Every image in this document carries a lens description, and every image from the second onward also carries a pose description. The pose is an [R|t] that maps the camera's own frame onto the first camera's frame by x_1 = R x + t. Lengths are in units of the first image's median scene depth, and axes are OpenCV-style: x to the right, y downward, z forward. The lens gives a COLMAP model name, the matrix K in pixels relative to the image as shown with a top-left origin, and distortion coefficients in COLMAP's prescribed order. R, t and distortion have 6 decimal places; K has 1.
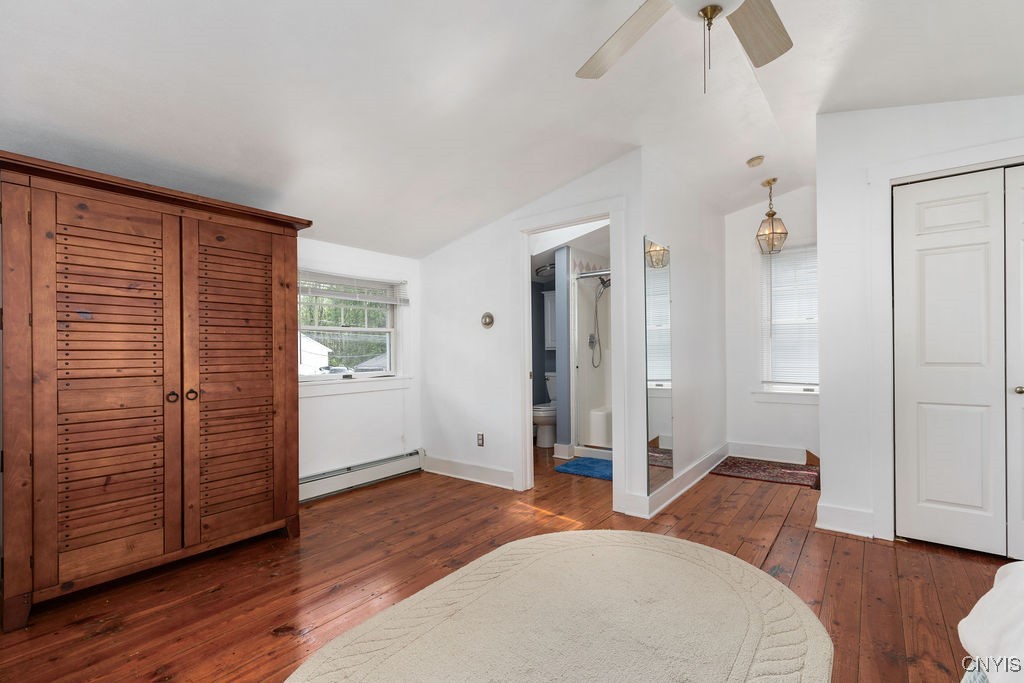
lens RADIAL K [[463.2, 0, 512.1], [0, 463.2, 350.0], [0, 0, 1]] dist [0.008325, -0.001484]
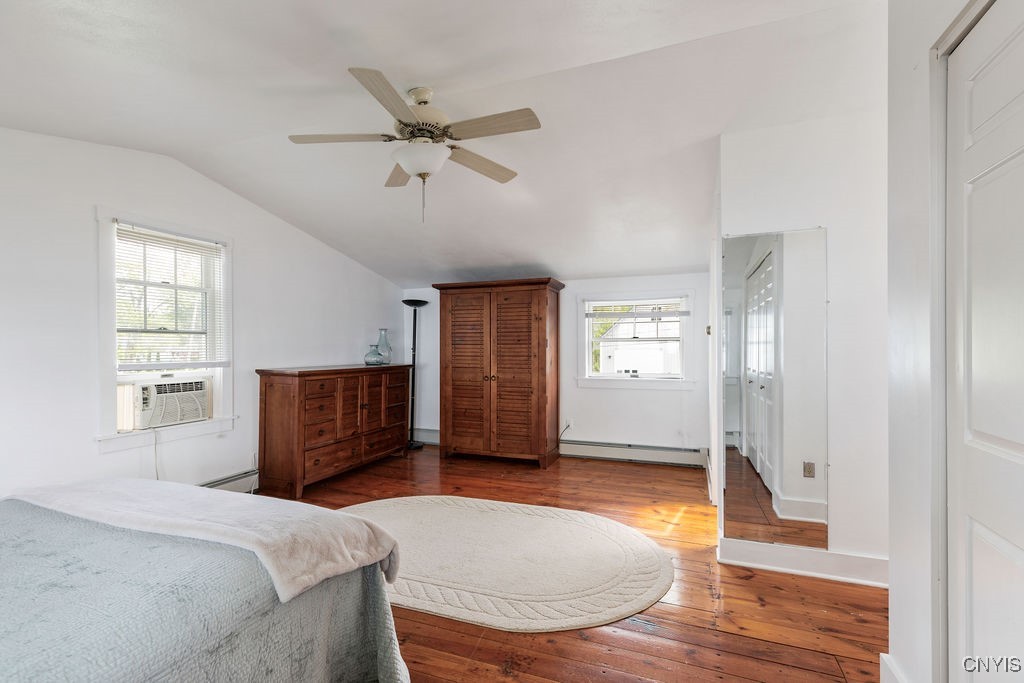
lens RADIAL K [[463.2, 0, 515.6], [0, 463.2, 341.5], [0, 0, 1]] dist [0.008325, -0.001484]
pose [[0.306825, 0.003364, -0.951760, 1.230901], [0.000537, 0.999993, 0.003708, -0.069464], [0.951766, -0.001649, 0.306821, 0.440887]]
